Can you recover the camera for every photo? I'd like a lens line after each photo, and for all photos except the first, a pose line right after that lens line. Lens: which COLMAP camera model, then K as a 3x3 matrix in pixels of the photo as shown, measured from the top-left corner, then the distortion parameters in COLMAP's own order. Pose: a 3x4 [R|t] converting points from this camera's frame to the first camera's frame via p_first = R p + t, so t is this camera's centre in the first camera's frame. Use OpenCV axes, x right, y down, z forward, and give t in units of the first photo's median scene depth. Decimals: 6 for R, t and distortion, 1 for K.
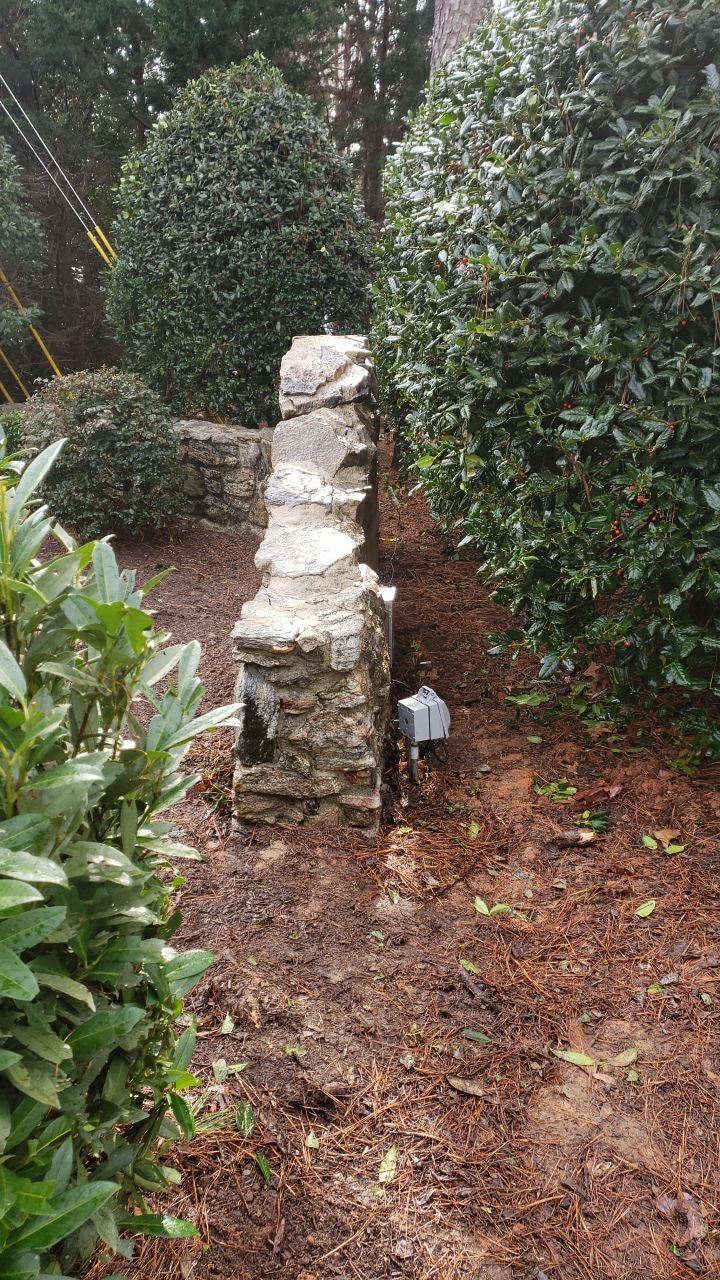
lens RADIAL K [[968.2, 0, 357.7], [0, 968.2, 636.9], [0, 0, 1]] dist [0.036082, -0.047392]
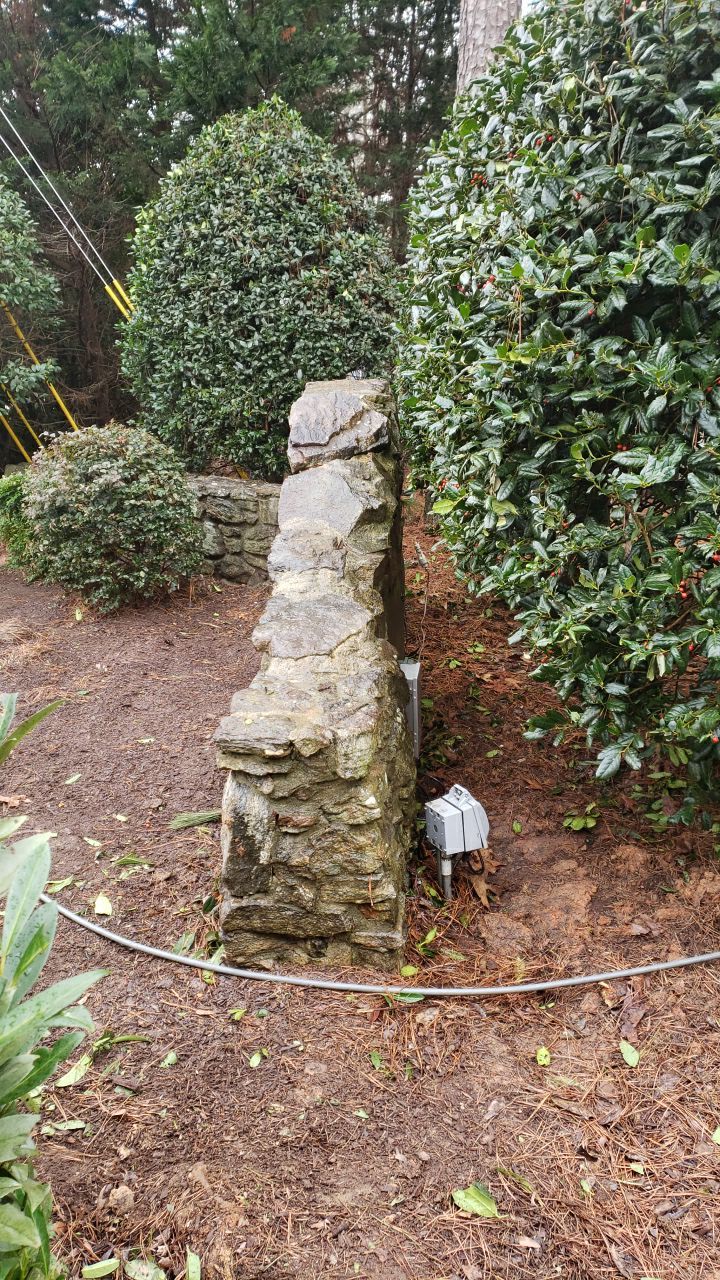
lens RADIAL K [[968.2, 0, 357.7], [0, 968.2, 636.9], [0, 0, 1]] dist [0.036082, -0.047392]
pose [[0.998963, -0.018739, -0.041501, 0.020485], [0.016627, 0.998577, -0.050667, -0.034576], [0.042391, 0.049925, 0.997853, 0.156227]]
